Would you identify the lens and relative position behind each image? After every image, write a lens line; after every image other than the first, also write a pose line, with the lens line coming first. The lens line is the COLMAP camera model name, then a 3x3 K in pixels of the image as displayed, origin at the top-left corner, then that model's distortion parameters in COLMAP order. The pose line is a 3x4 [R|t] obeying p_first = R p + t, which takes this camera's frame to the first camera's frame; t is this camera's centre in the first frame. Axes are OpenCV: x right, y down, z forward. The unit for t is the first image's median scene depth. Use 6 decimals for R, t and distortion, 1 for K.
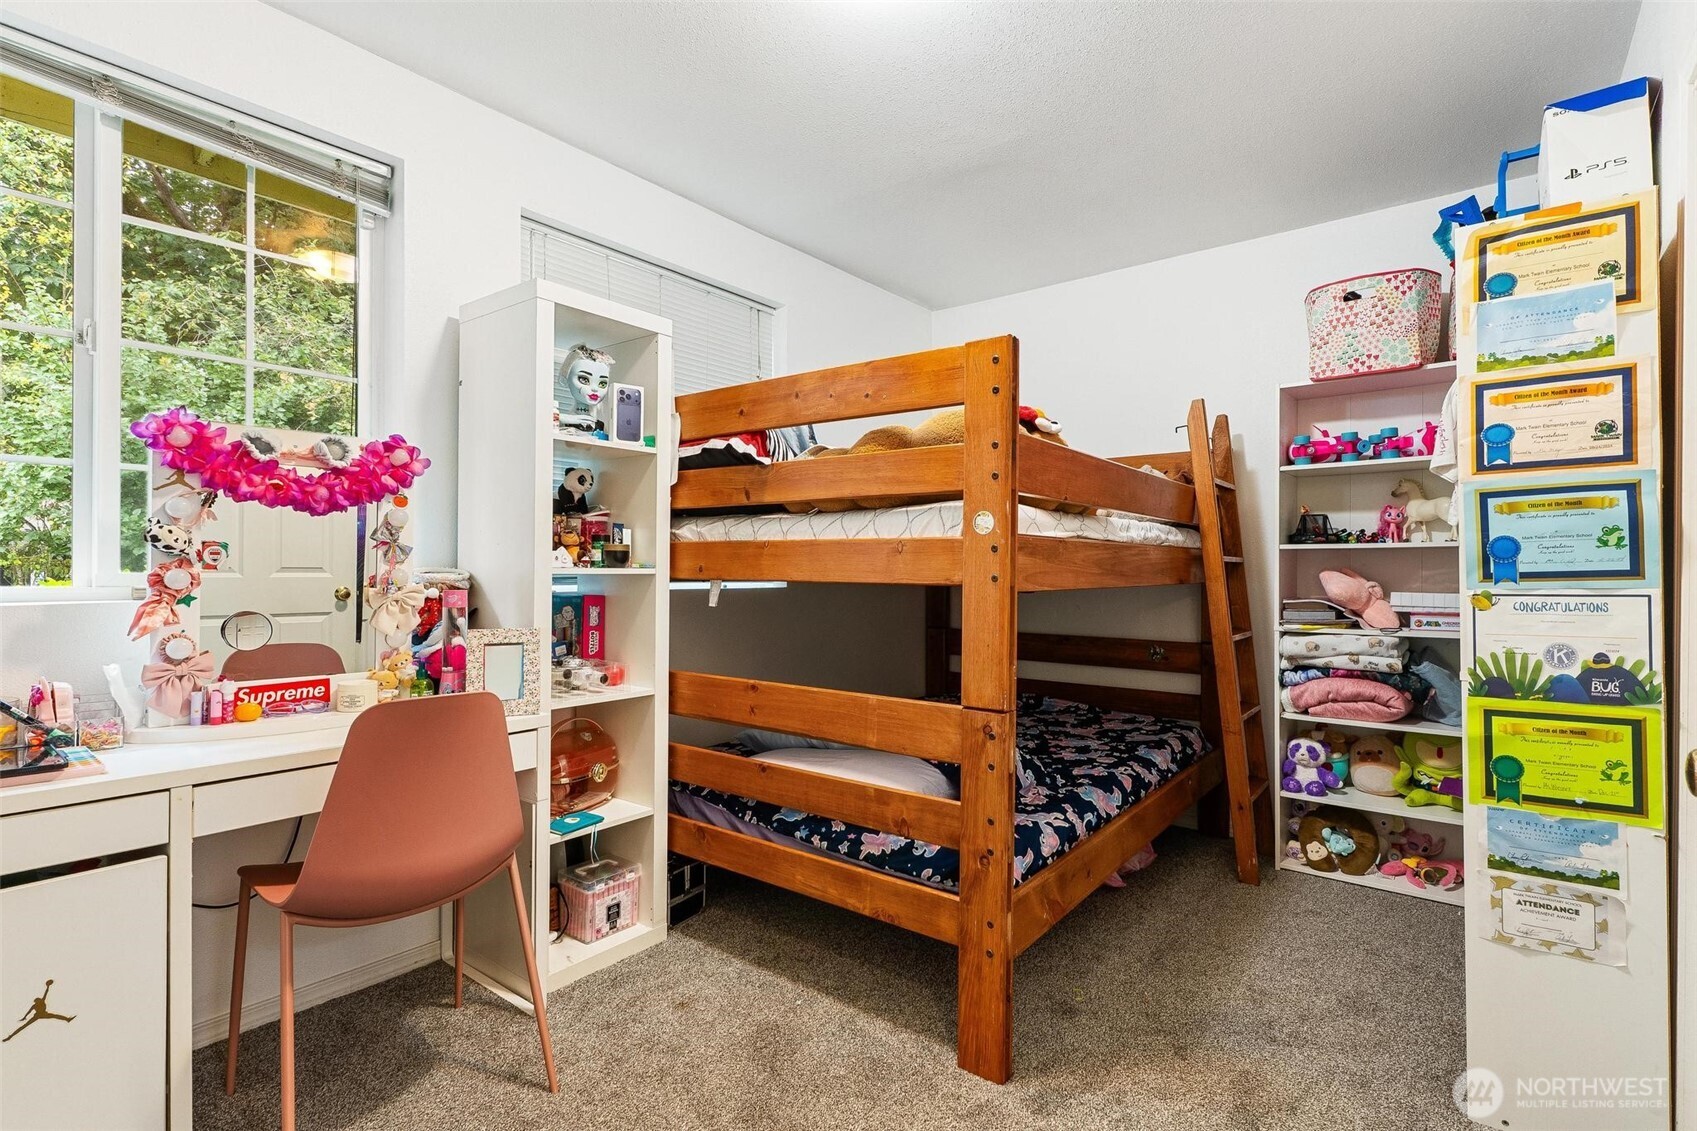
lens RADIAL K [[812.5, 0, 858.8], [0, 812.5, 568.8], [0, 0, 1]] dist [0.002382, 0.000337]
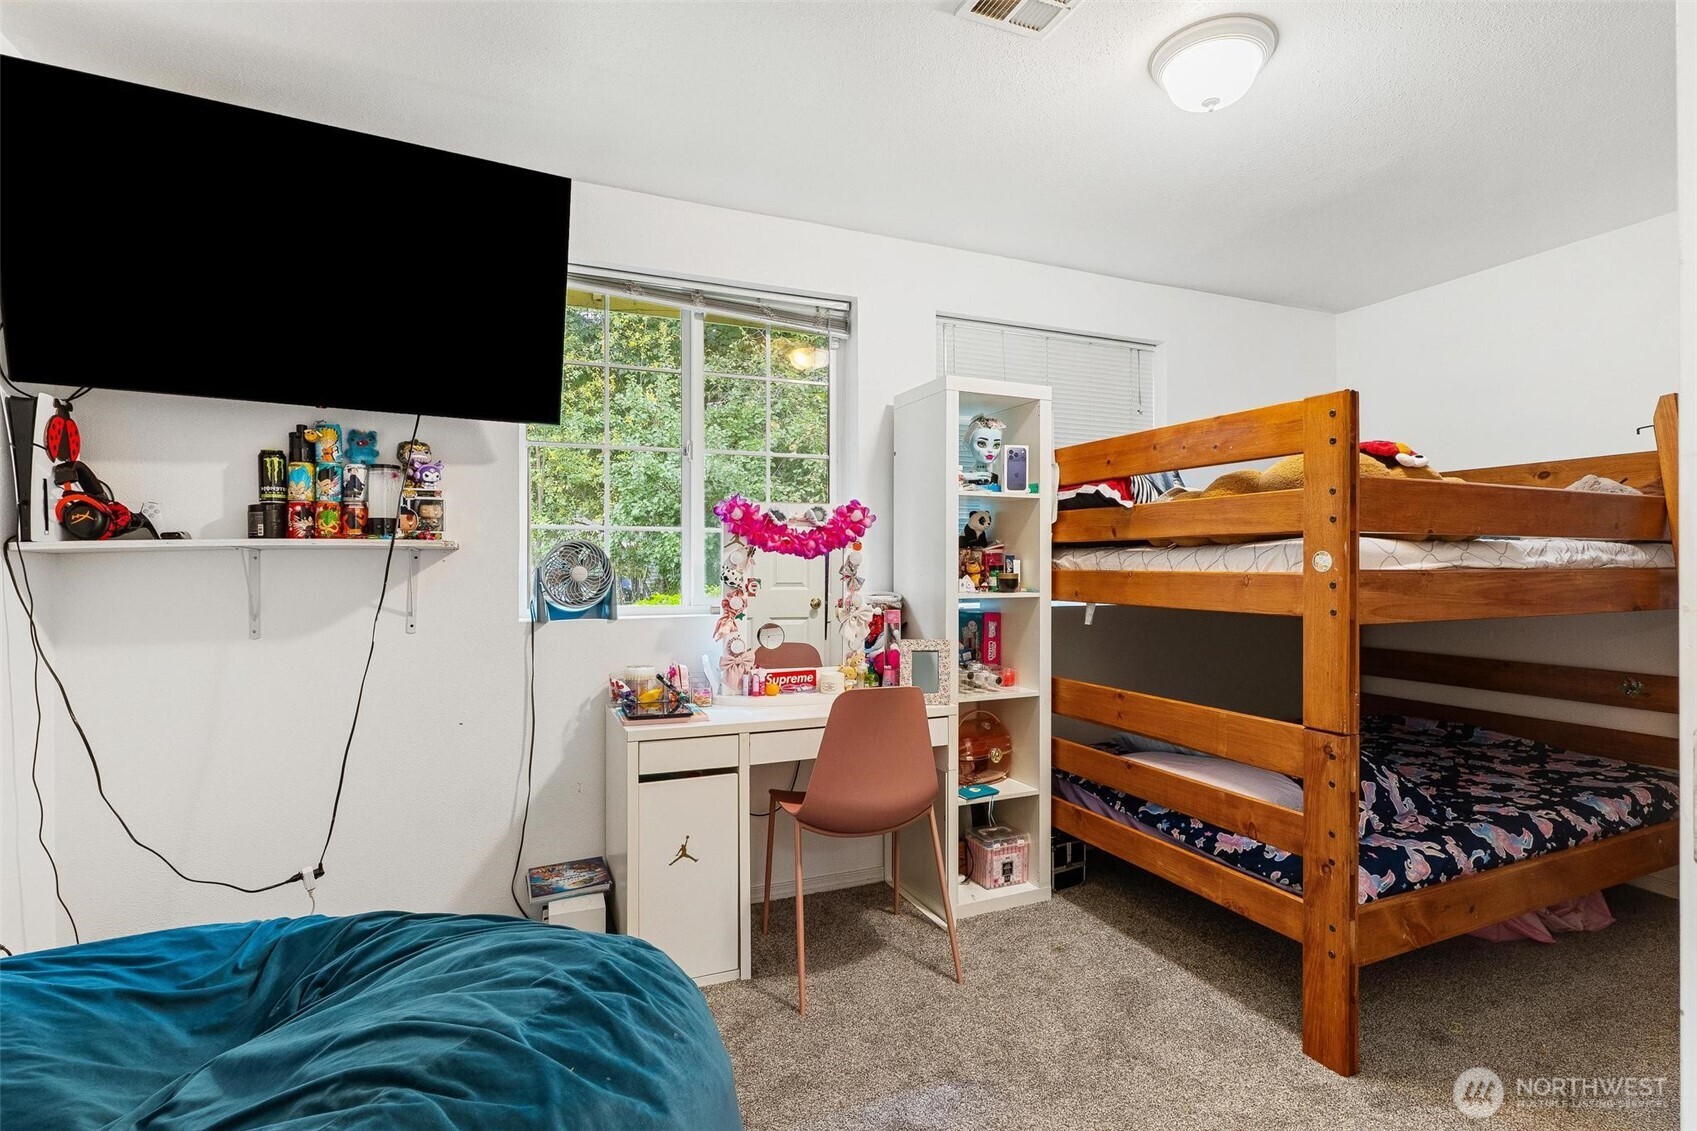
lens RADIAL K [[812.5, 0, 862.3], [0, 812.5, 562.5], [0, 0, 1]] dist [0.002382, 0.000337]
pose [[0.879792, -0.008674, -0.475280, 0.110032], [0.005614, 0.999953, -0.007858, -0.042687], [0.475326, 0.004245, 0.879800, -0.227980]]
